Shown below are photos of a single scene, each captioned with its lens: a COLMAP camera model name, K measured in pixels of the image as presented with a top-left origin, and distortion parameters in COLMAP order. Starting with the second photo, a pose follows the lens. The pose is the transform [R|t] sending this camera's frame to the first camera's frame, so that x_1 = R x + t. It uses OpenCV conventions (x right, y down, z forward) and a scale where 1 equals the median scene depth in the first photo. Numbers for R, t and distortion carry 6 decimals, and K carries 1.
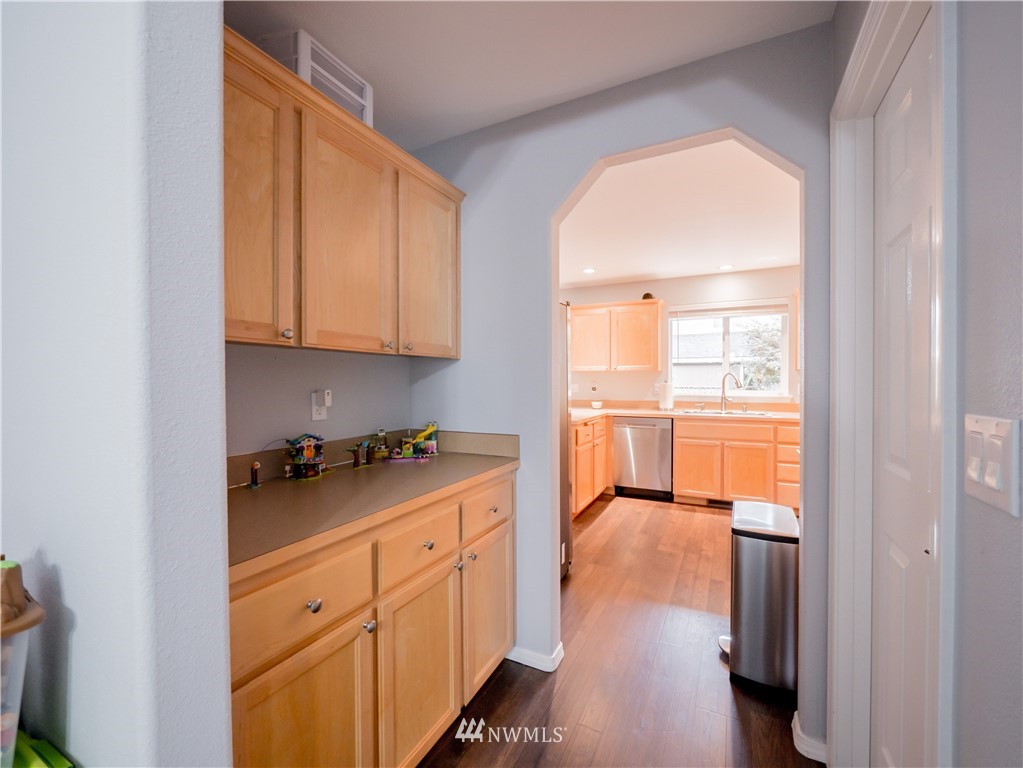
lens RADIAL K [[433.6, 0, 518.3], [0, 433.6, 386.1], [0, 0, 1]] dist [-0.007665, -0.000168]
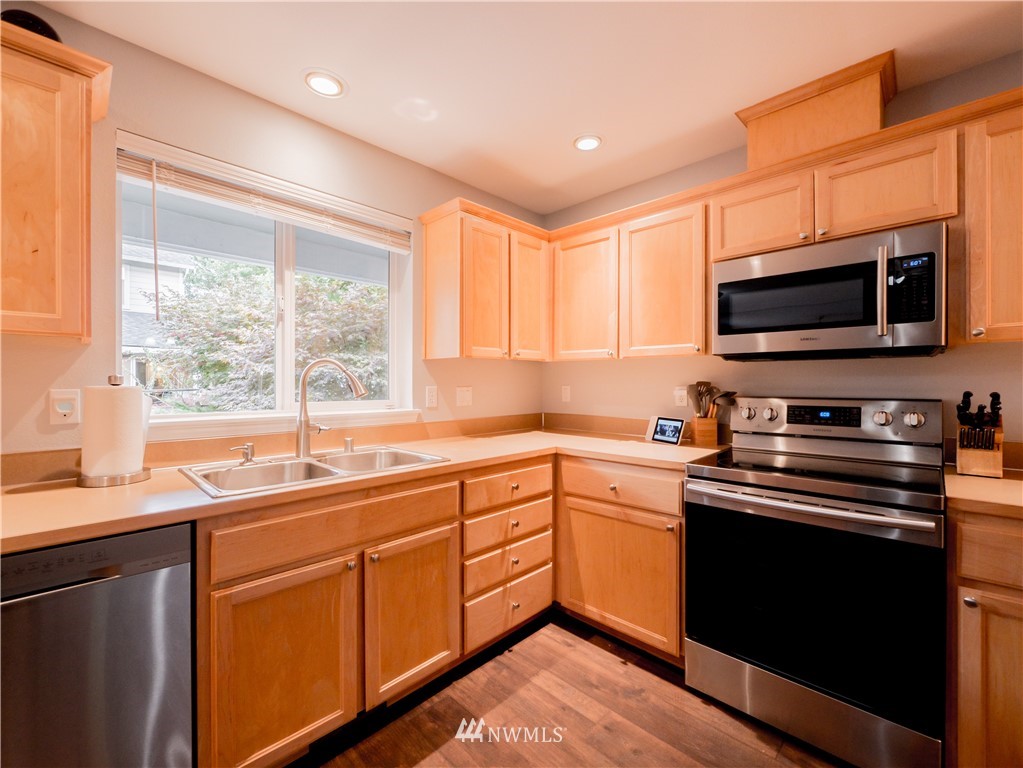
lens RADIAL K [[433.6, 0, 518.3], [0, 433.6, 386.1], [0, 0, 1]] dist [-0.007665, -0.000168]
pose [[0.303208, -0.004699, 0.952913, 0.165011], [0.009351, 0.999954, 0.001955, -0.005483], [-0.952879, 0.008318, 0.303238, 0.726454]]
